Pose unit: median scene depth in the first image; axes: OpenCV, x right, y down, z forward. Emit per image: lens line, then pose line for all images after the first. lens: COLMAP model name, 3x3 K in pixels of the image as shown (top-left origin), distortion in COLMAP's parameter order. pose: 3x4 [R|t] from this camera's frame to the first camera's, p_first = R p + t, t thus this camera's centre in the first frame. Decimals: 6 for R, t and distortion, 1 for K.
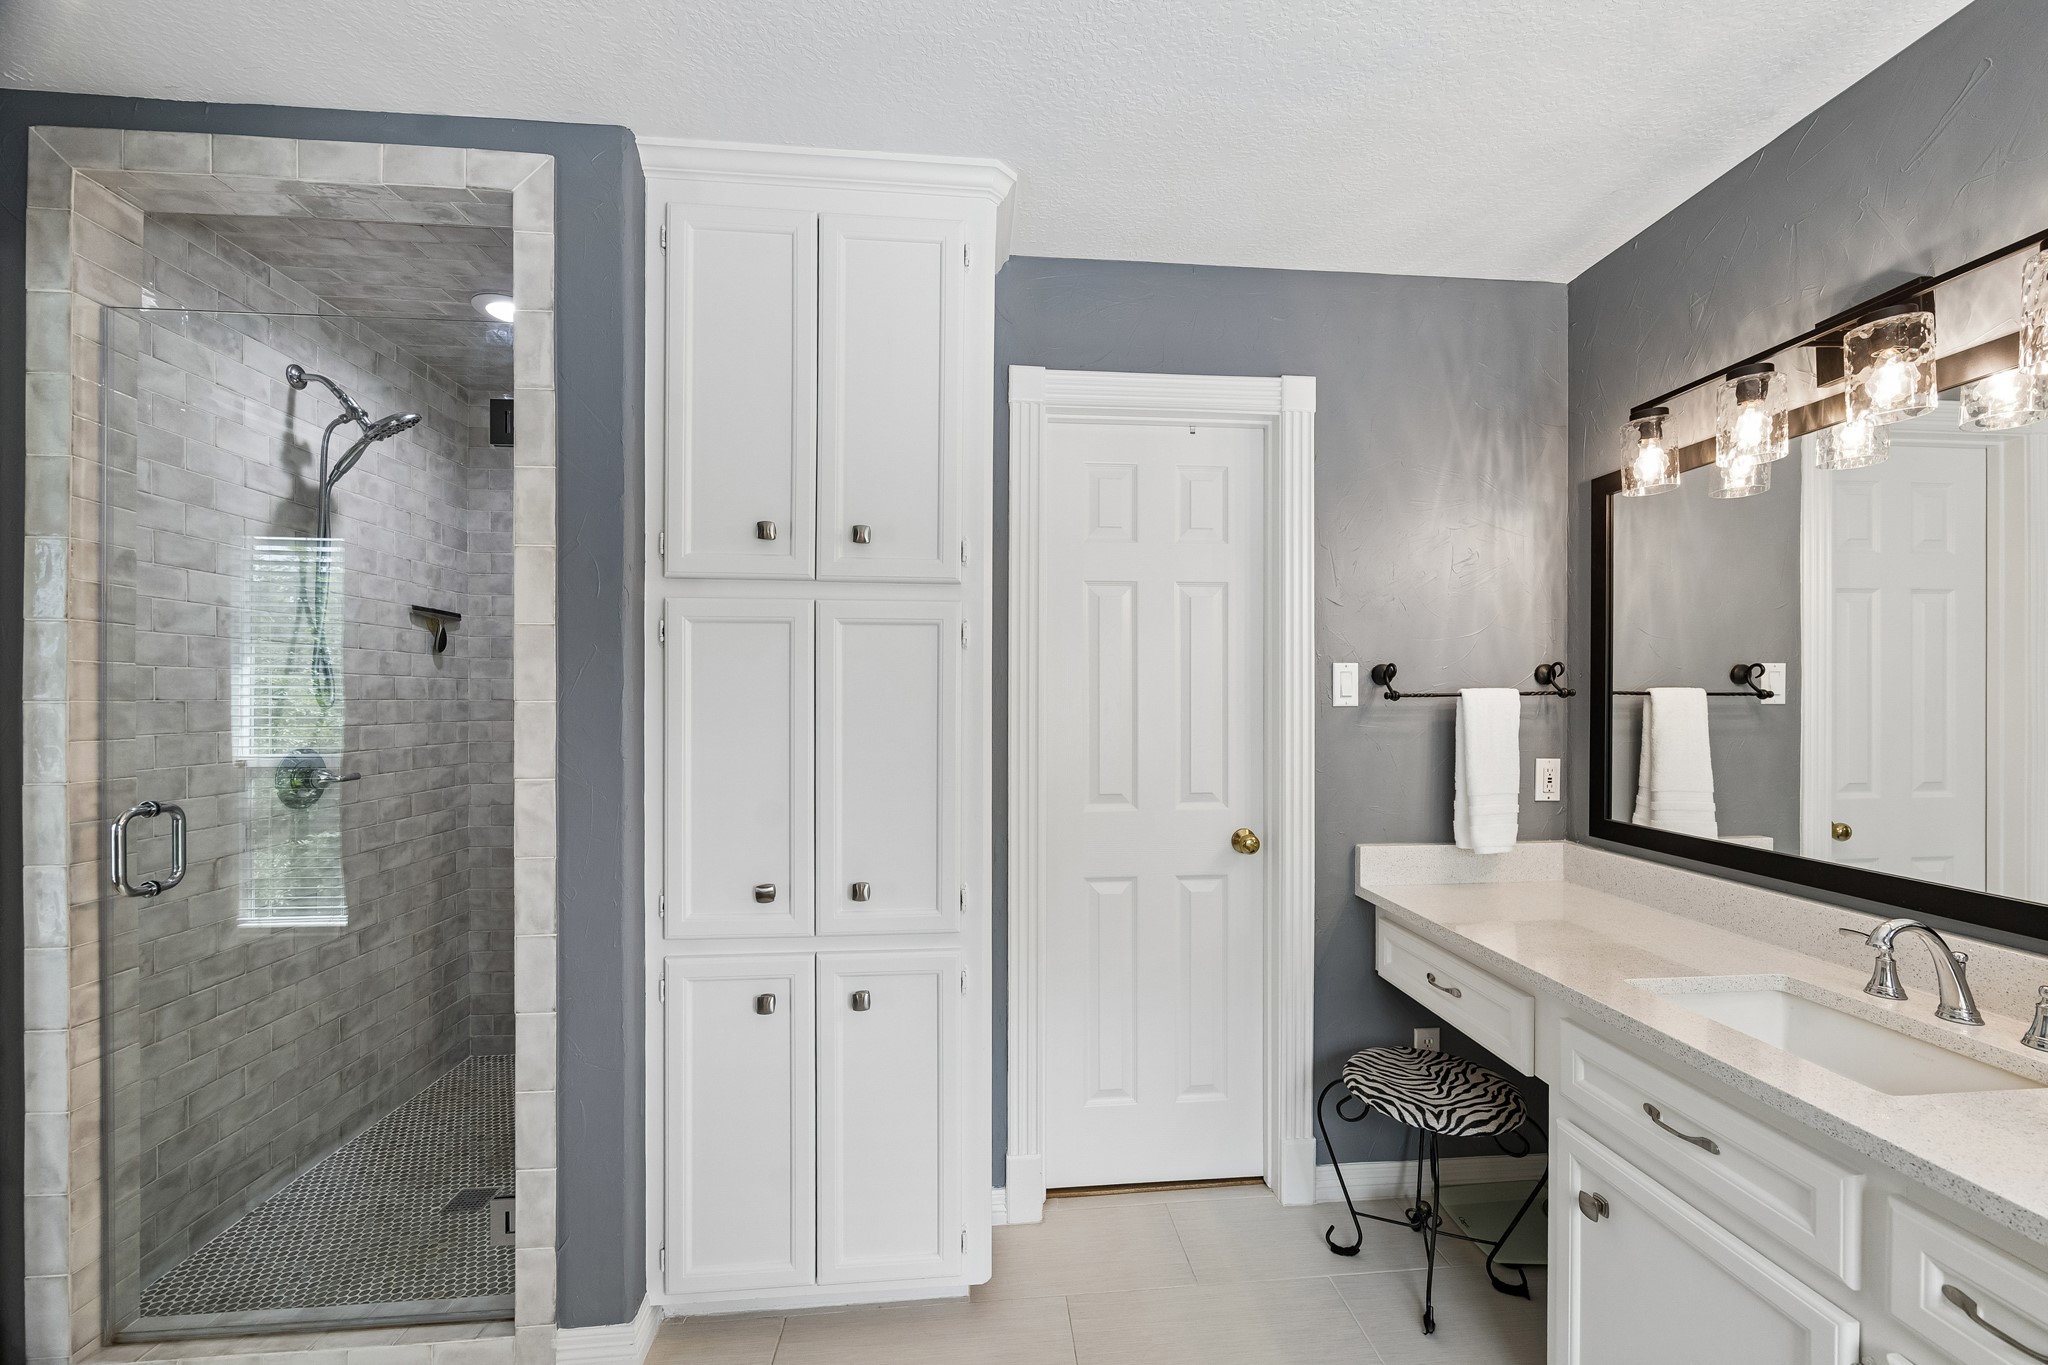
lens RADIAL K [[796.7, 0, 1028.1], [0, 796.7, 696.3], [0, 0, 1]] dist [0.000711, -0.000235]
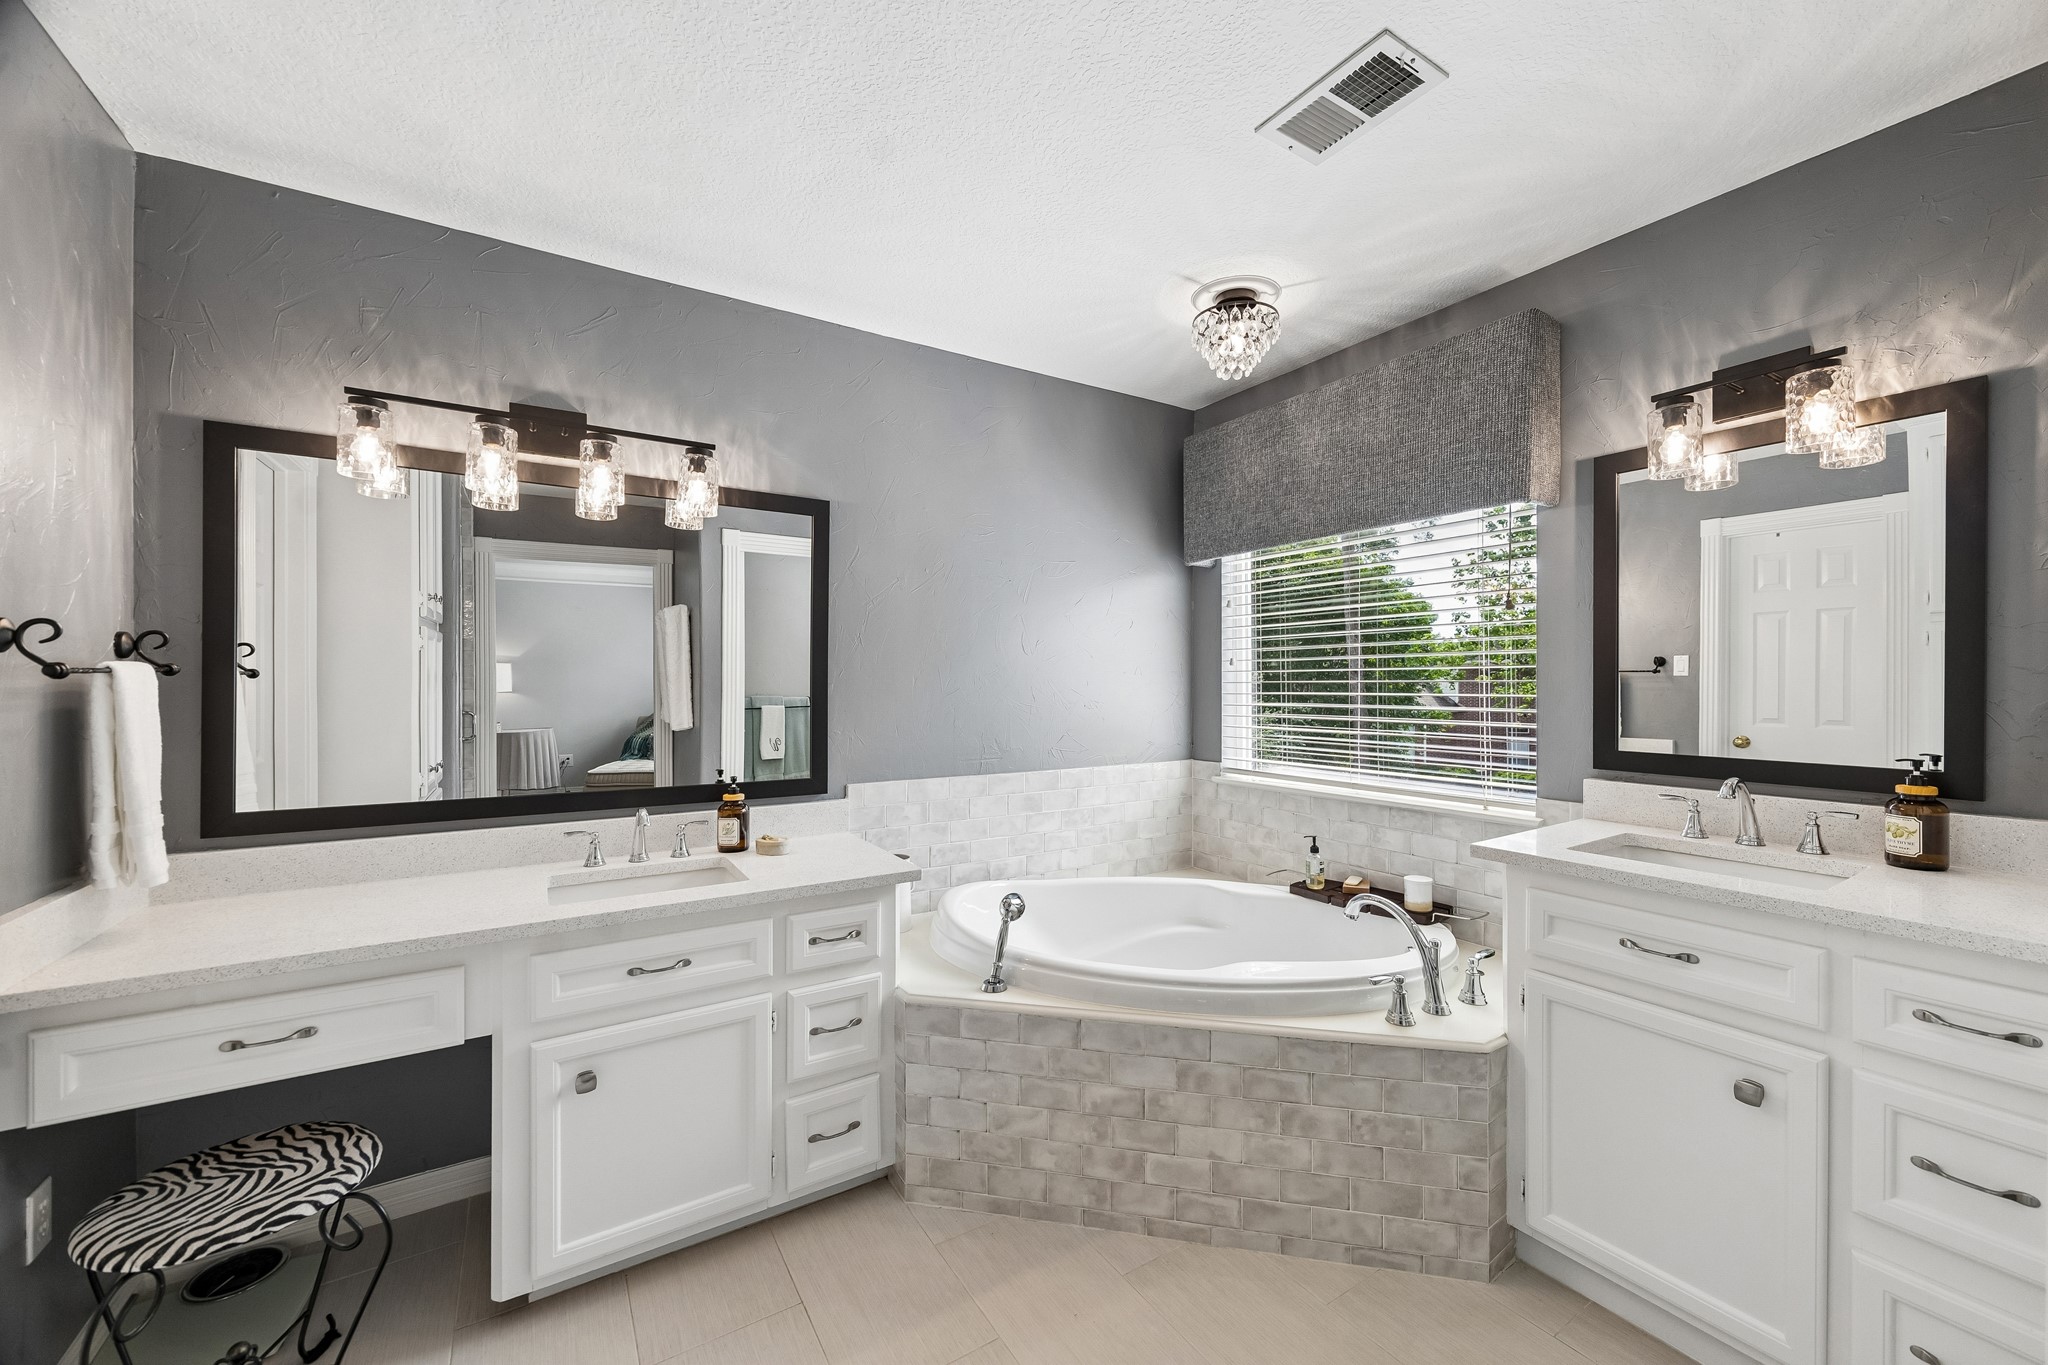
lens RADIAL K [[796.7, 0, 1025.7], [0, 796.7, 682.5], [0, 0, 1]] dist [0.000711, -0.000235]
pose [[-0.462455, -0.004902, 0.886629, -0.546369], [-0.005443, 0.999982, 0.002690, 0.002519], [-0.886626, -0.003582, -0.462474, 0.731238]]
